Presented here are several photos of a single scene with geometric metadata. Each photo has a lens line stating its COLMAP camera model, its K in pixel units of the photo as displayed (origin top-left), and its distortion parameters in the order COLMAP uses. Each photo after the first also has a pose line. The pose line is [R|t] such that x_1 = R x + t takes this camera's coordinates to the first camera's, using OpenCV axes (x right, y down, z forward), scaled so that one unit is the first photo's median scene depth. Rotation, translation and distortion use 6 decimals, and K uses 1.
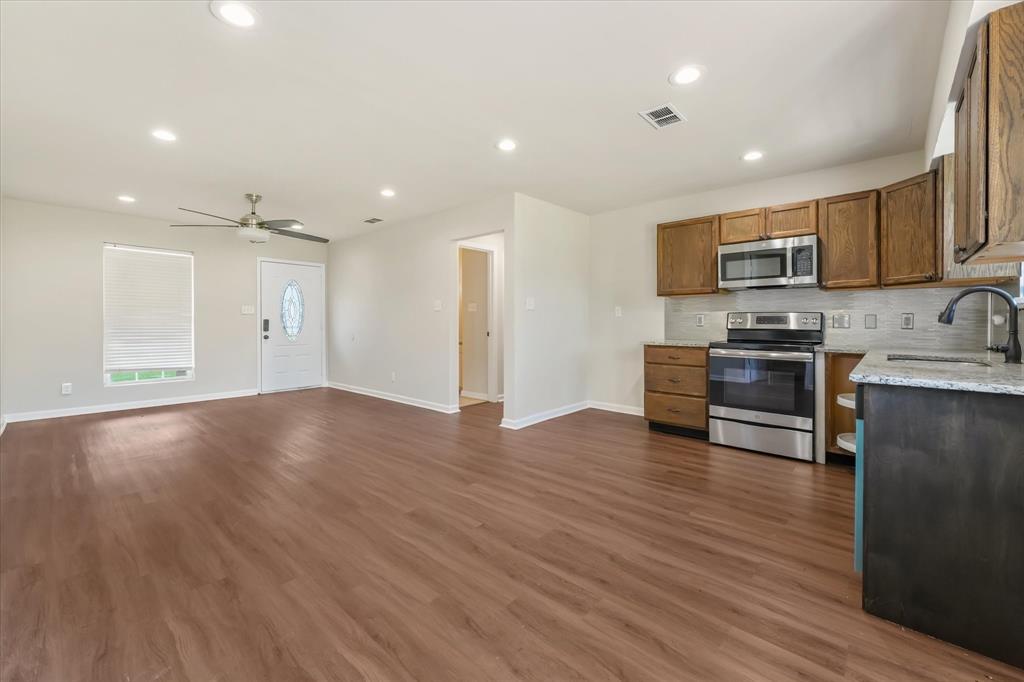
lens RADIAL K [[413.1, 0, 513.9], [0, 413.1, 324.0], [0, 0, 1]] dist [-0.002809, -0.000269]
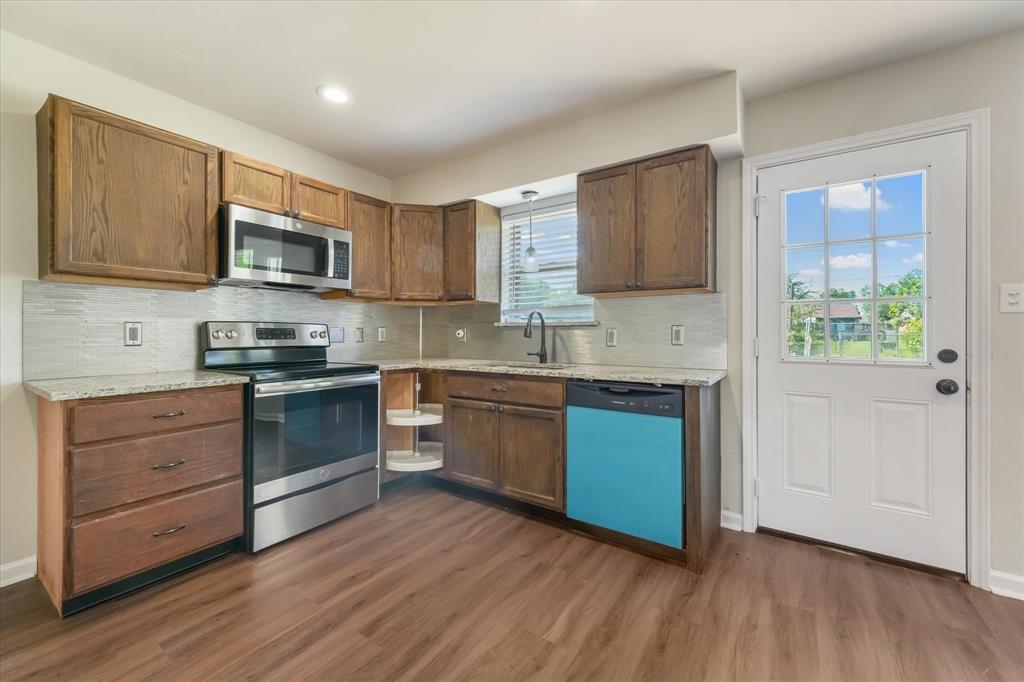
lens RADIAL K [[413.1, 0, 506.1], [0, 413.1, 327.3], [0, 0, 1]] dist [-0.002809, -0.000269]
pose [[-0.131203, 0.009538, 0.991310, -0.081082], [0.002325, 0.999954, -0.009314, -0.008003], [-0.991353, 0.001082, -0.131219, 0.466047]]
